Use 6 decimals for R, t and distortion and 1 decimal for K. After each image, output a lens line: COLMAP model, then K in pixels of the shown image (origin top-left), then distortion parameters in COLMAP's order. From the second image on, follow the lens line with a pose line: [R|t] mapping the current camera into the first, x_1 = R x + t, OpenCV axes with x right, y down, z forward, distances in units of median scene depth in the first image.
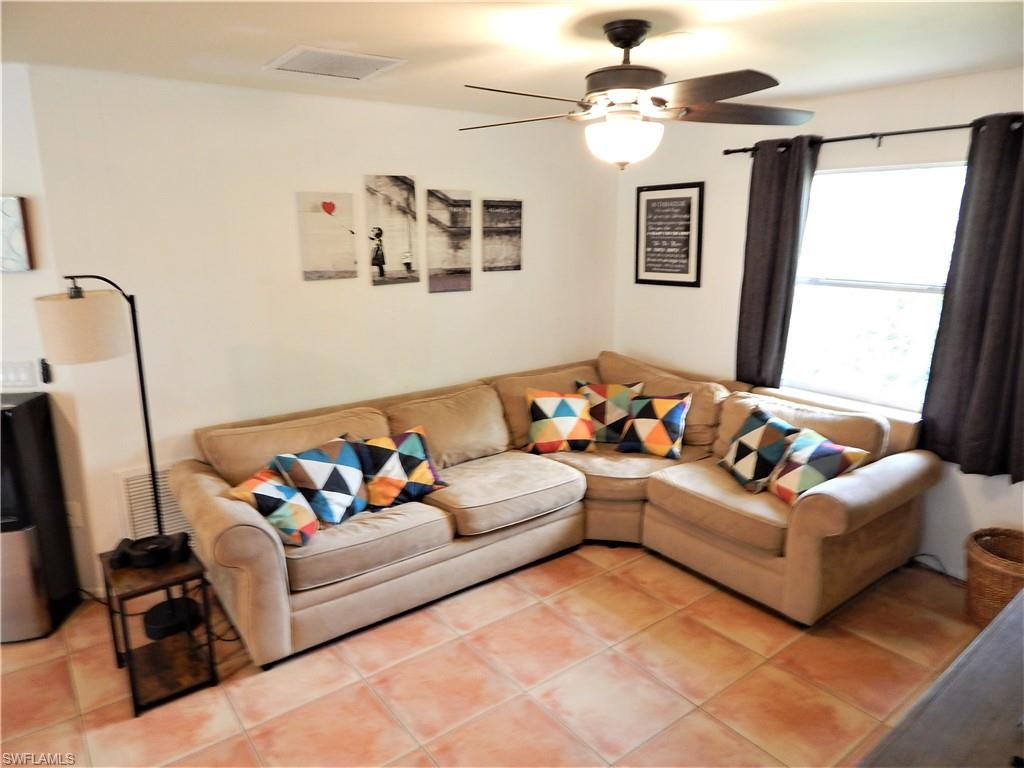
lens RADIAL K [[677.2, 0, 517.4], [0, 677.2, 381.5], [0, 0, 1]] dist [0.011332, -0.005941]
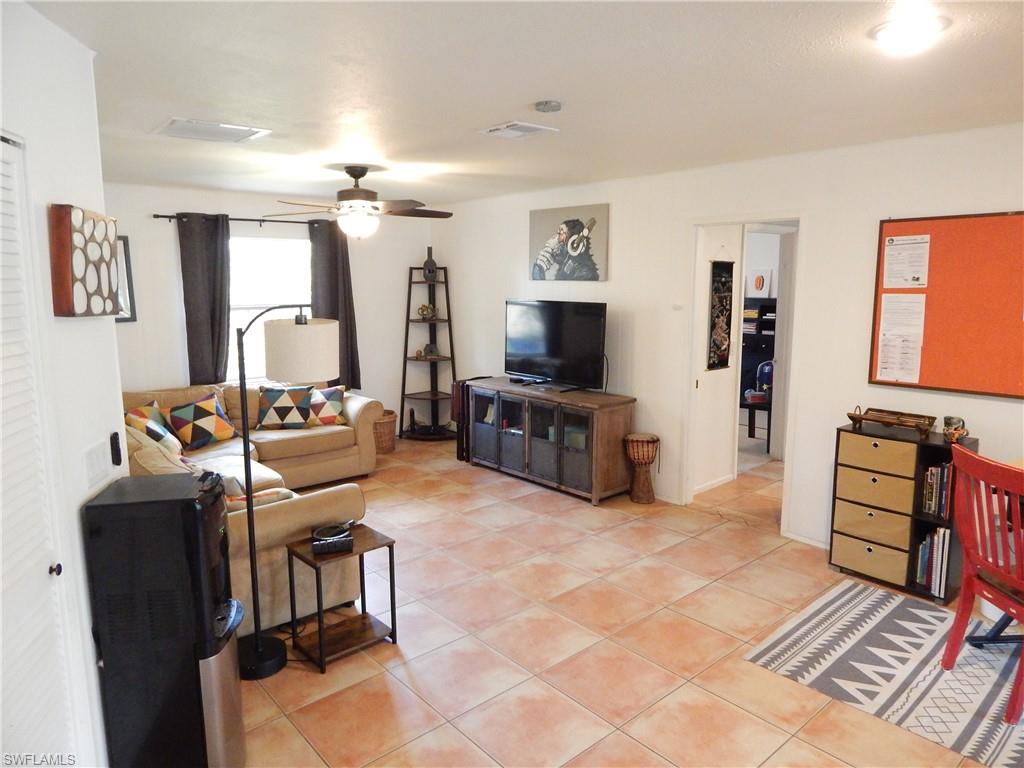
lens RADIAL K [[677.2, 0, 515.8], [0, 677.2, 383.0], [0, 0, 1]] dist [0.011332, -0.005941]
pose [[-0.061810, -0.149070, 0.986893, -1.412171], [0.233323, 0.959228, 0.159505, -0.096869], [-0.970433, 0.240124, -0.024508, 0.560055]]
